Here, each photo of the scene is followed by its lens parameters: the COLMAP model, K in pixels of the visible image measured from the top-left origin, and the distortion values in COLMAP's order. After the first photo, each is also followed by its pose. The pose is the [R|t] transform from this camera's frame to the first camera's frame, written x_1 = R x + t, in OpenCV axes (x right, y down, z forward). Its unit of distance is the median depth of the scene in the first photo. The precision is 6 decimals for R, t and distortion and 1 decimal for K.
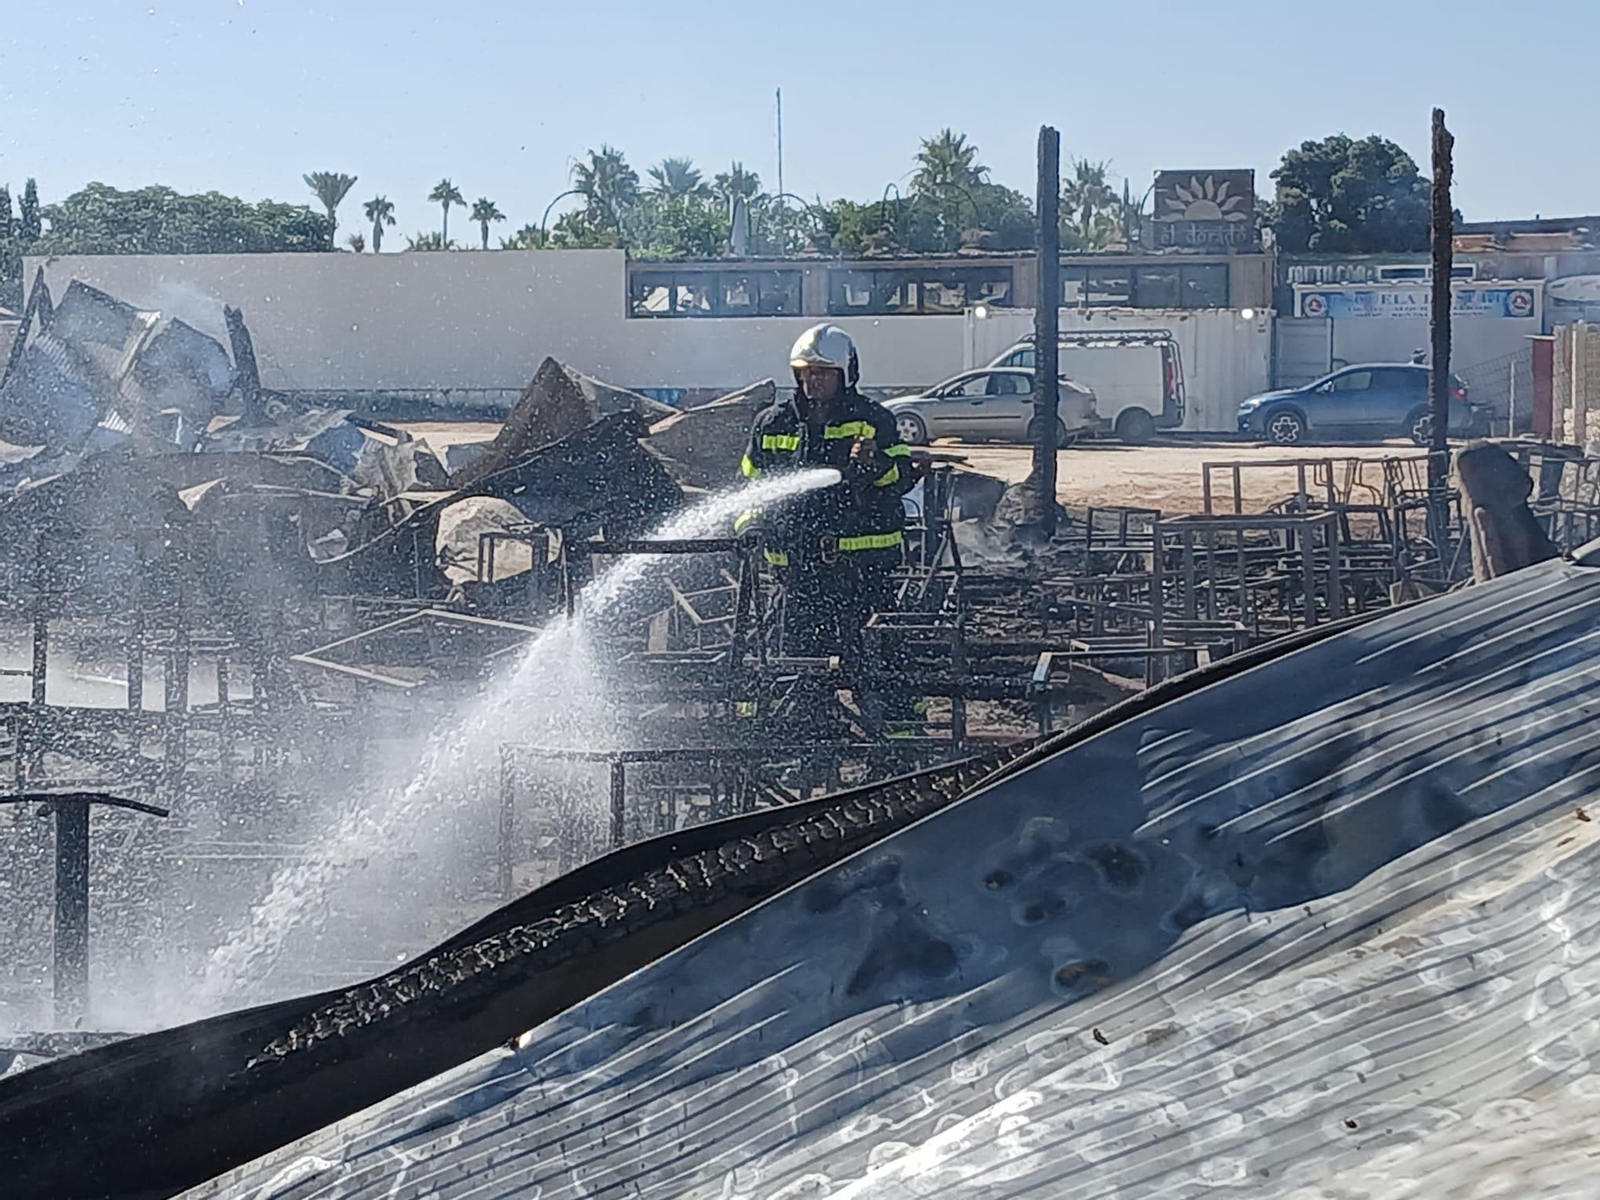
lens RADIAL K [[3762.9, 0, 804.2], [0, 3762.9, 585.3], [0, 0, 1]] dist [0.143628, 0.000000]
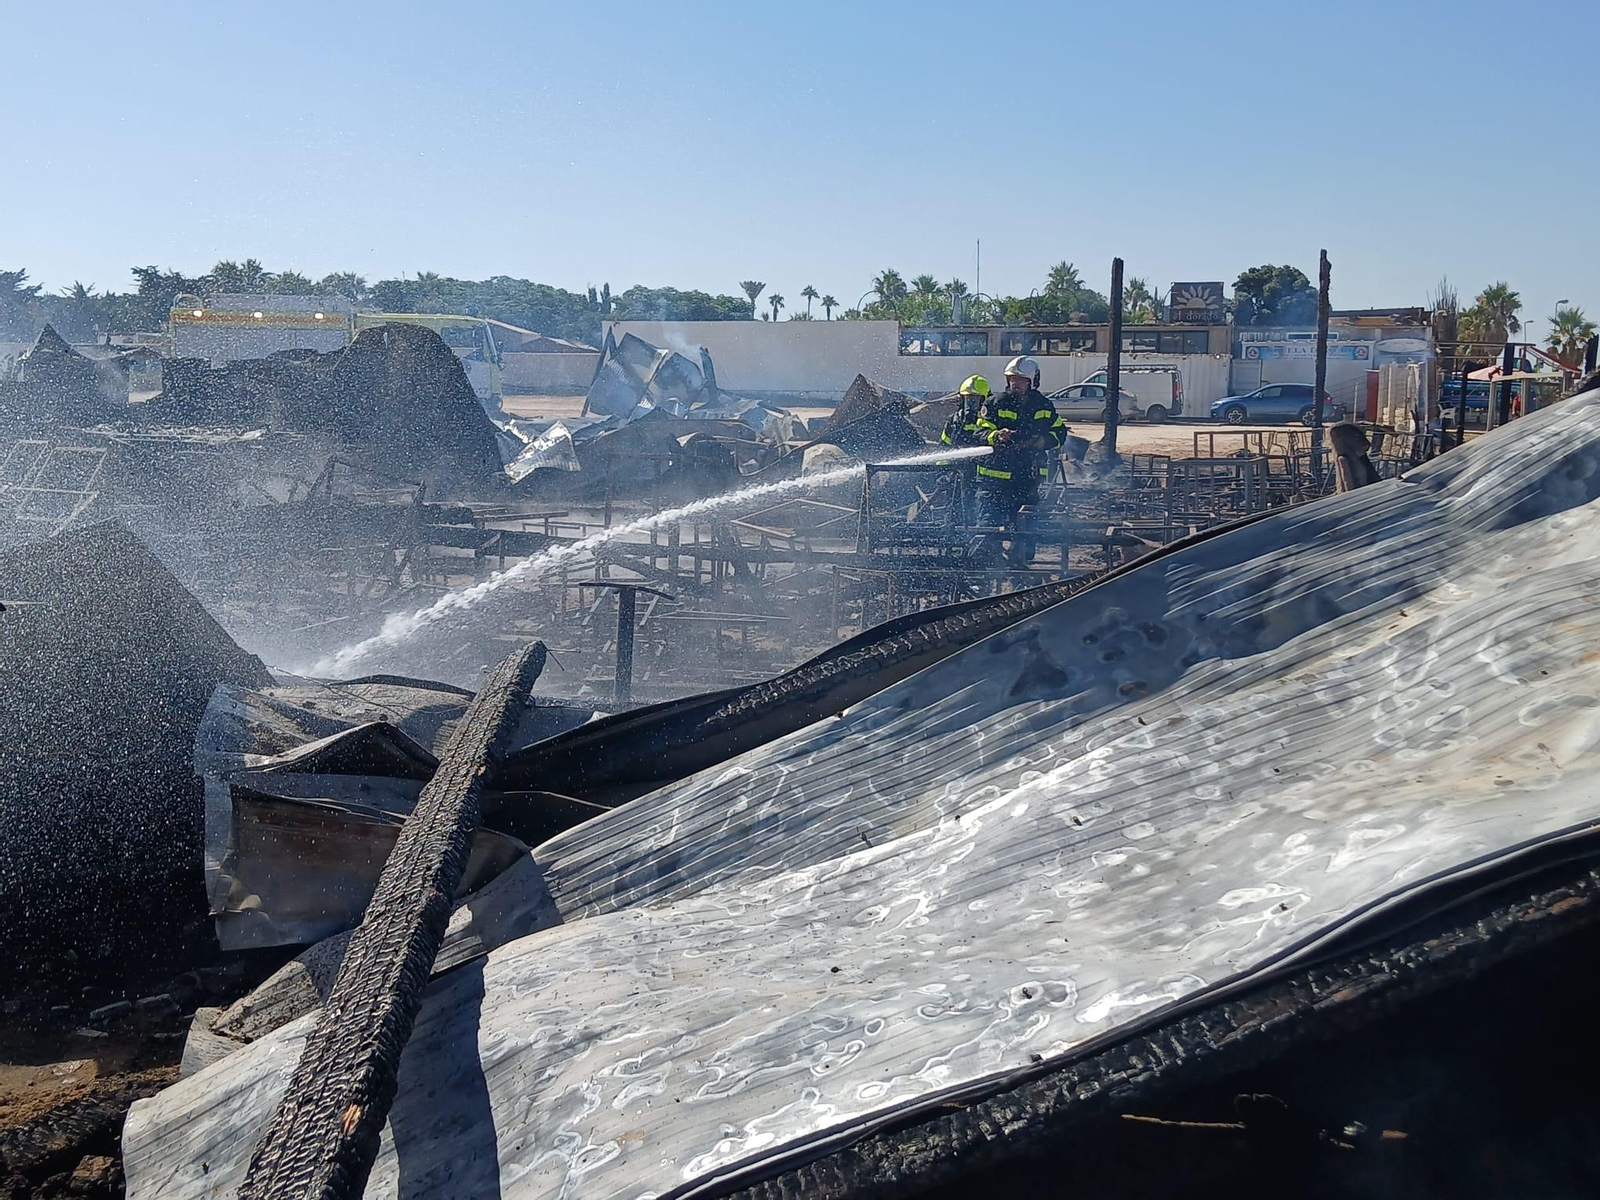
lens RADIAL K [[3762.9, 0, 806.4], [0, 3762.9, 594.3], [0, 0, 1]] dist [0.143628, 0.000000]
pose [[0.992215, 0.029442, -0.121004, 0.144569], [-0.017763, 0.995176, 0.096485, -0.132788], [0.123261, -0.093584, 0.987952, -0.954726]]
